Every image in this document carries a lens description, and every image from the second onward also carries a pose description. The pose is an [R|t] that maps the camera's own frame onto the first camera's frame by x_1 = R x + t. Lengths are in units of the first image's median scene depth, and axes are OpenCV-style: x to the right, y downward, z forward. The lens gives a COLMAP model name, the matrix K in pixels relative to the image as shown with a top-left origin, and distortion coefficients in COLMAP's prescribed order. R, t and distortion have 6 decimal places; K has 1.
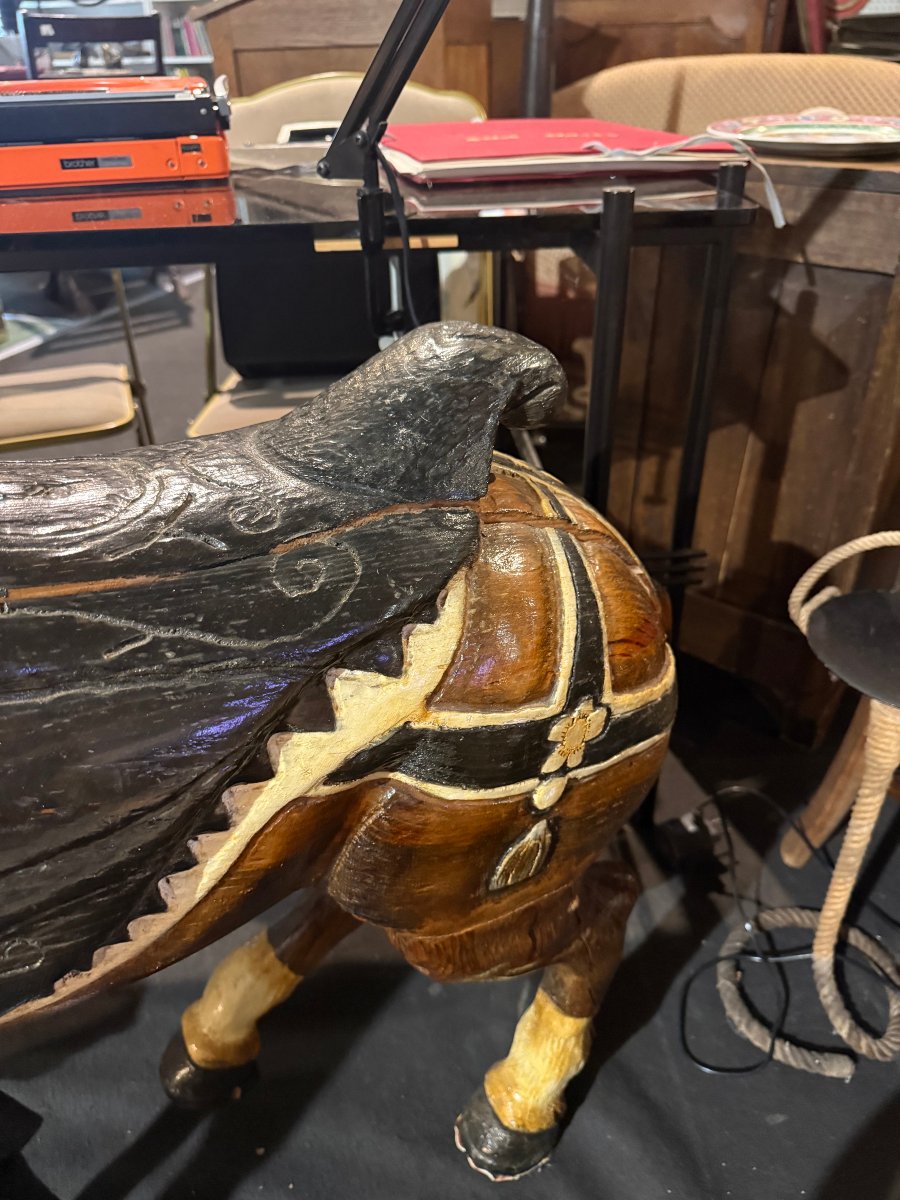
lens RADIAL K [[860.6, 0, 457.6], [0, 860.6, 595.5], [0, 0, 1]] dist [0.044716, -0.074064]
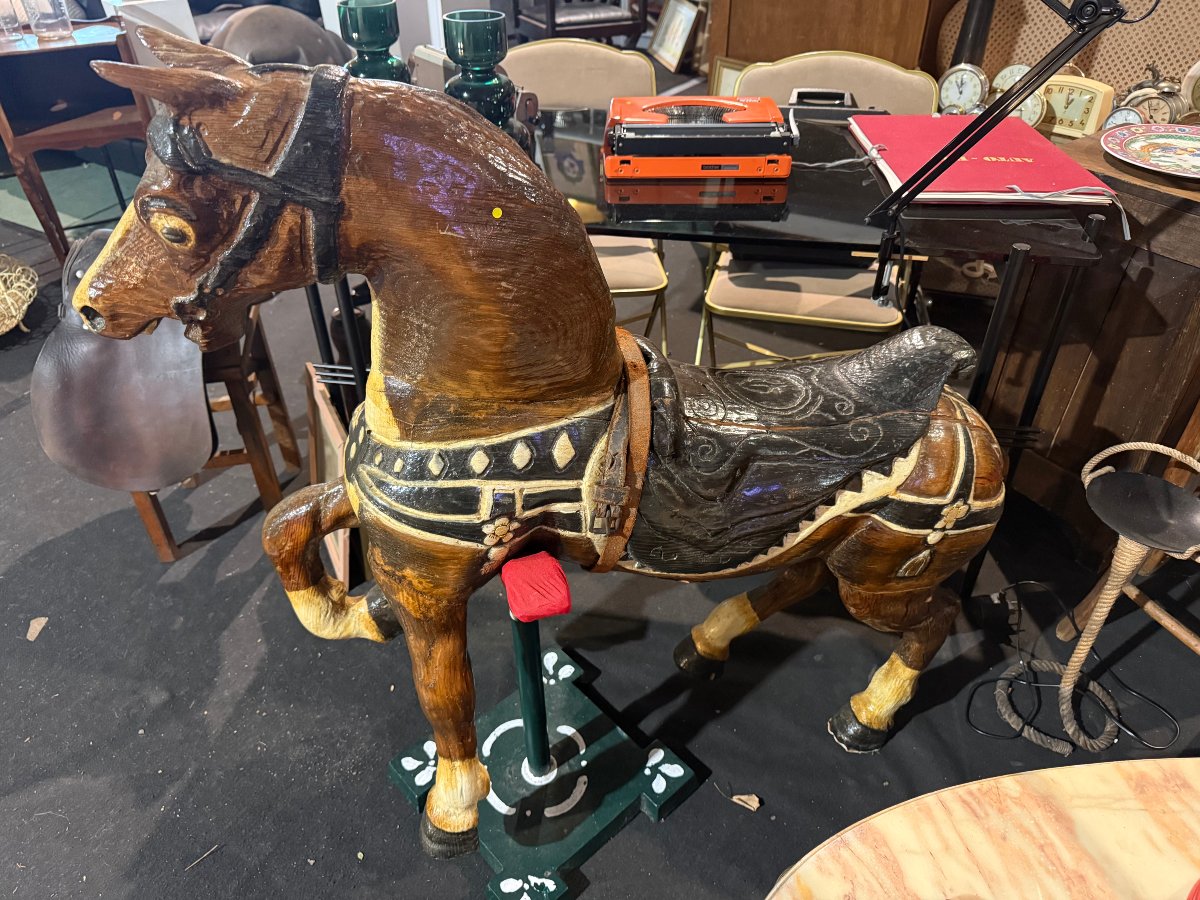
lens RADIAL K [[860.6, 0, 595.3], [0, 860.6, 450.8], [0, 0, 1]] dist [0.044716, -0.074064]
pose [[0.965206, 0.166483, -0.201645, -0.214465], [-0.150089, 0.984181, 0.094138, -0.048945], [0.214127, -0.060598, 0.974924, -0.893973]]
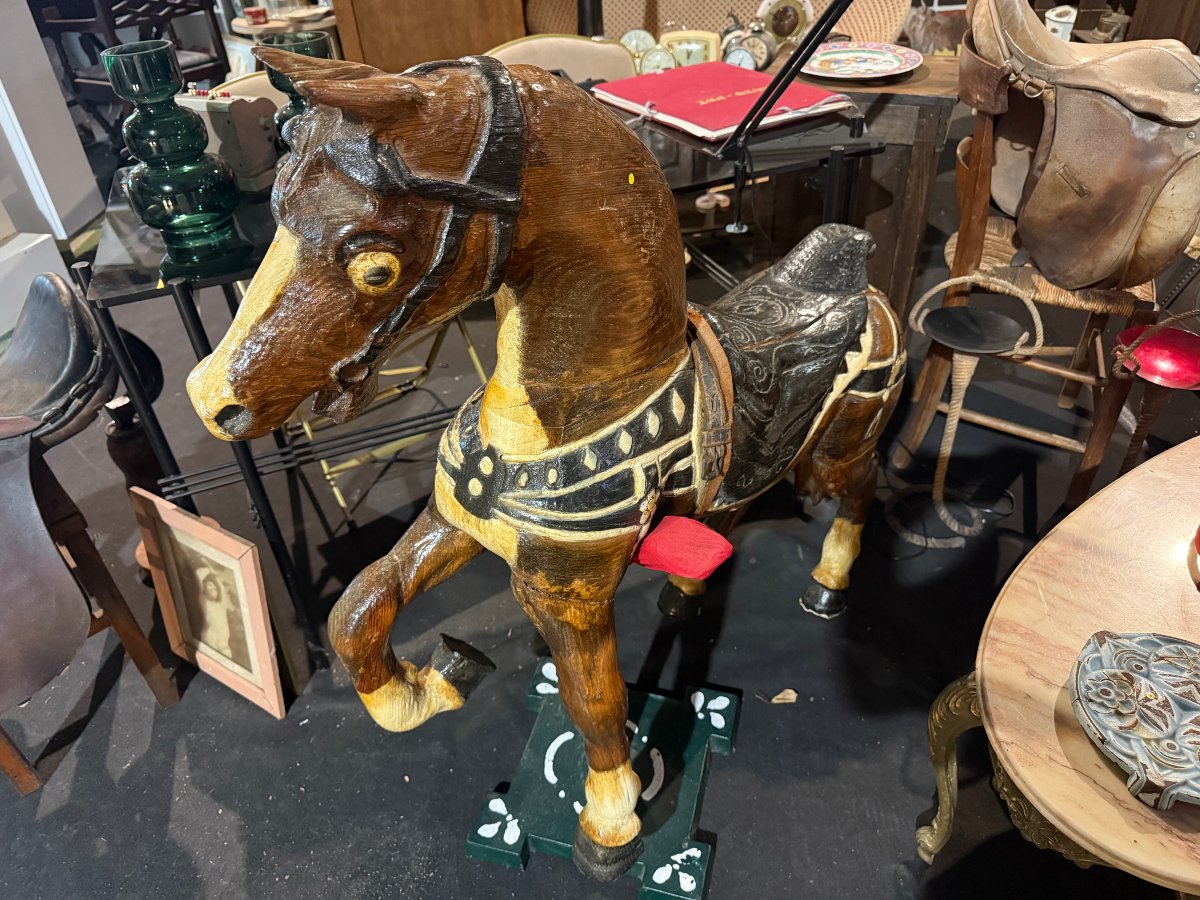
lens RADIAL K [[860.6, 0, 596.5], [0, 860.6, 447.7], [0, 0, 1]] dist [0.044716, -0.074064]
pose [[0.957084, -0.198609, 0.211055, -0.862997], [0.186231, 0.979468, 0.077199, 0.009034], [-0.222054, -0.034581, 0.974421, -0.903945]]
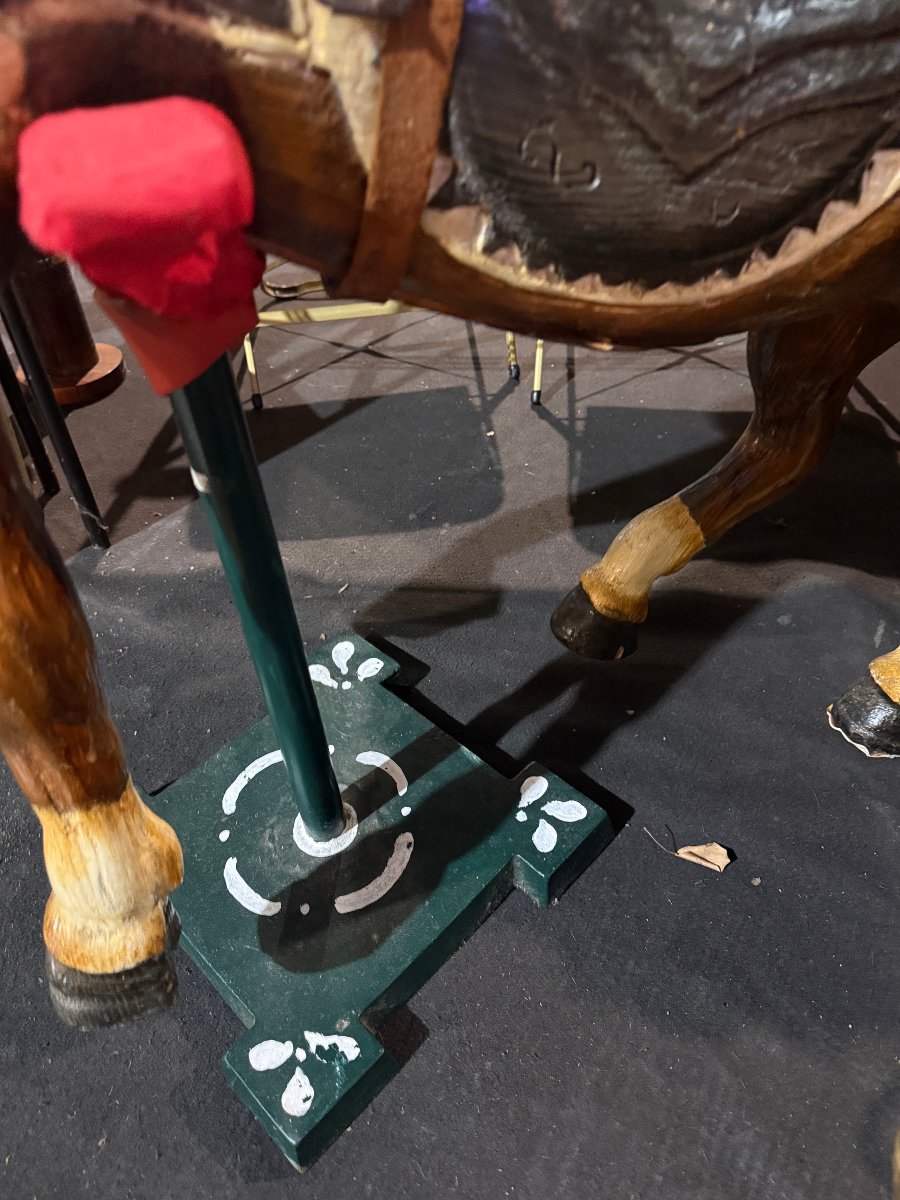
lens RADIAL K [[860.6, 0, 454.4], [0, 860.6, 598.4], [0, 0, 1]] dist [0.044716, -0.074064]
pose [[0.980609, 0.114090, -0.159343, -0.309347], [-0.087138, 0.982109, 0.166937, 0.362926], [0.175538, -0.149815, 0.973007, -0.082135]]
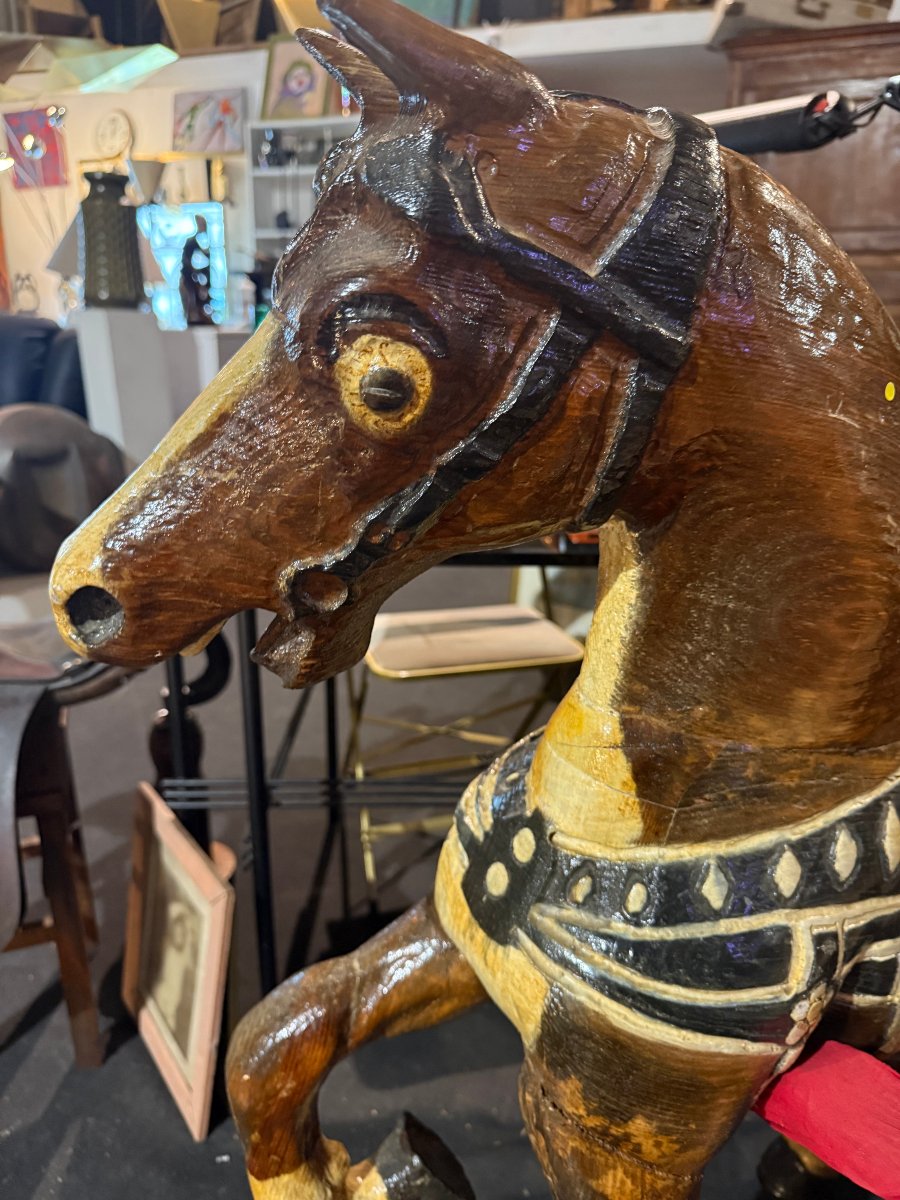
lens RADIAL K [[860.6, 0, 448.2], [0, 860.6, 598.7], [0, 0, 1]] dist [0.044716, -0.074064]
pose [[0.996406, 0.055778, -0.063755, -0.795112], [-0.069748, 0.967320, -0.243778, 0.073821], [0.048074, 0.247348, 0.967733, -0.457565]]
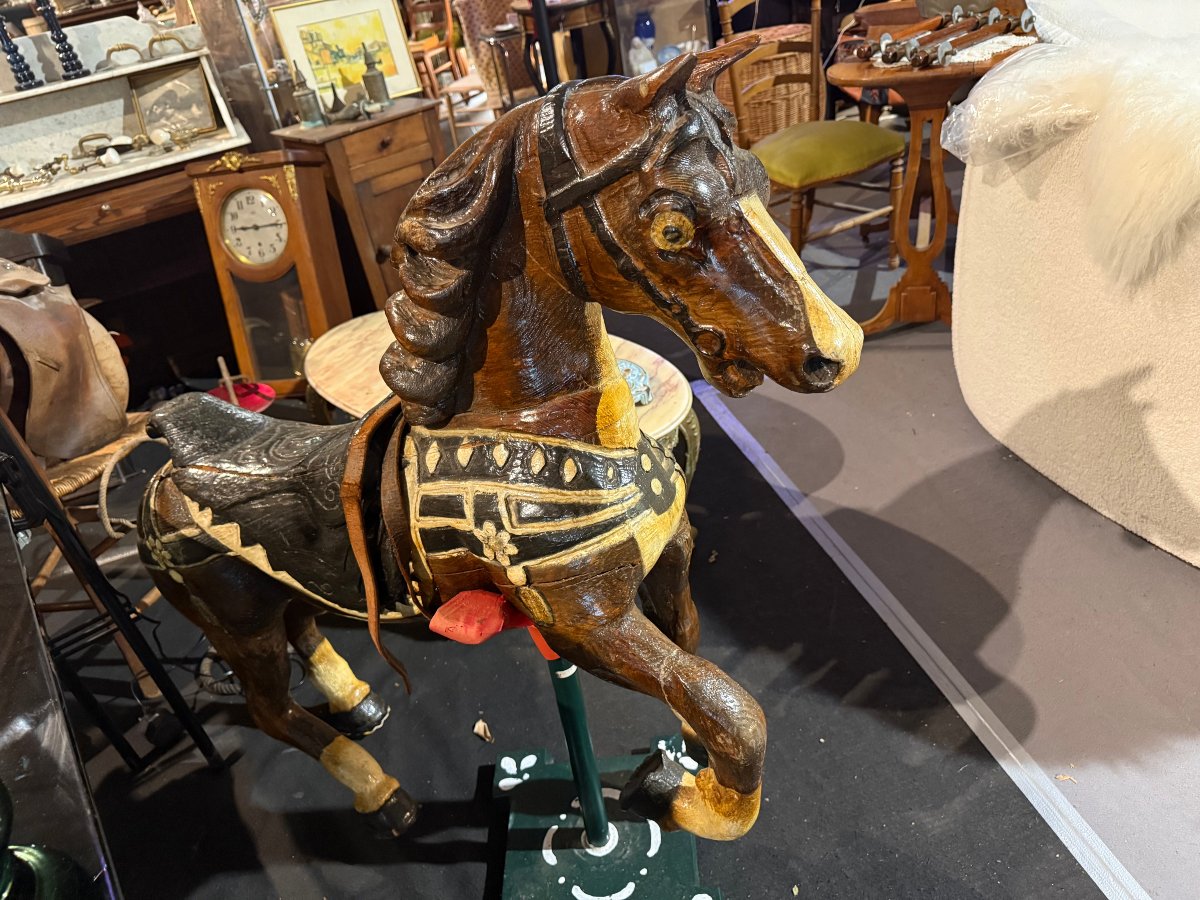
lens RADIAL K [[860.6, 0, 605.5], [0, 860.6, 444.4], [0, 0, 1]] dist [0.044716, -0.074064]
pose [[-0.536046, -0.377584, 0.755040, -1.611909], [0.588922, 0.473547, 0.654923, -0.711570], [-0.604835, 0.795728, -0.031475, 0.239935]]
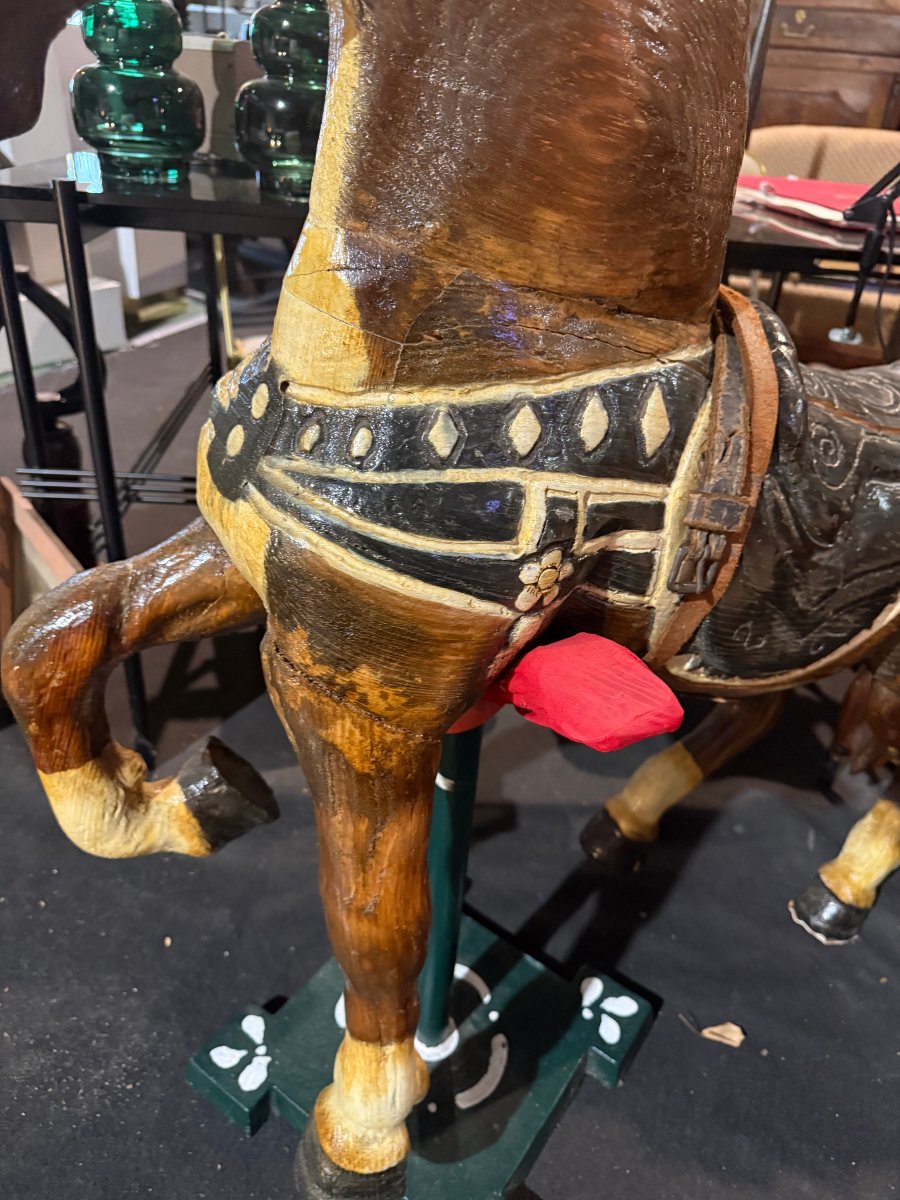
lens RADIAL K [[860.6, 0, 449.4], [0, 860.6, 603.9], [0, 0, 1]] dist [0.044716, -0.074064]
pose [[0.994625, 0.103184, 0.008620, -0.631768], [-0.103041, 0.994555, -0.015606, 0.224295], [-0.010183, 0.014634, 0.999841, -0.390695]]
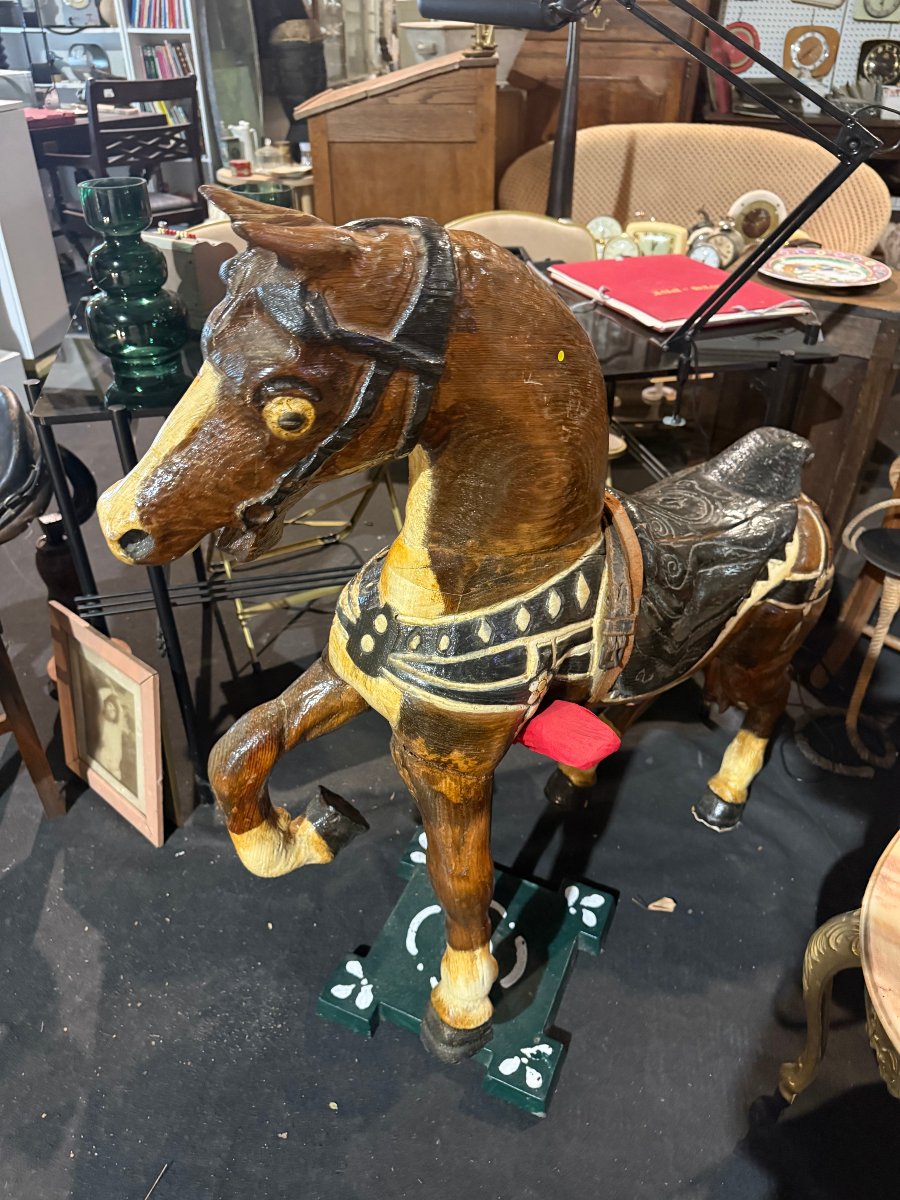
lens RADIAL K [[860.6, 0, 452.0], [0, 860.6, 597.7], [0, 0, 1]] dist [0.044716, -0.074064]
pose [[0.988025, -0.063576, 0.140585, -0.832589], [0.058502, 0.997488, 0.039937, 0.018724], [-0.142770, -0.031234, 0.989263, -0.899169]]
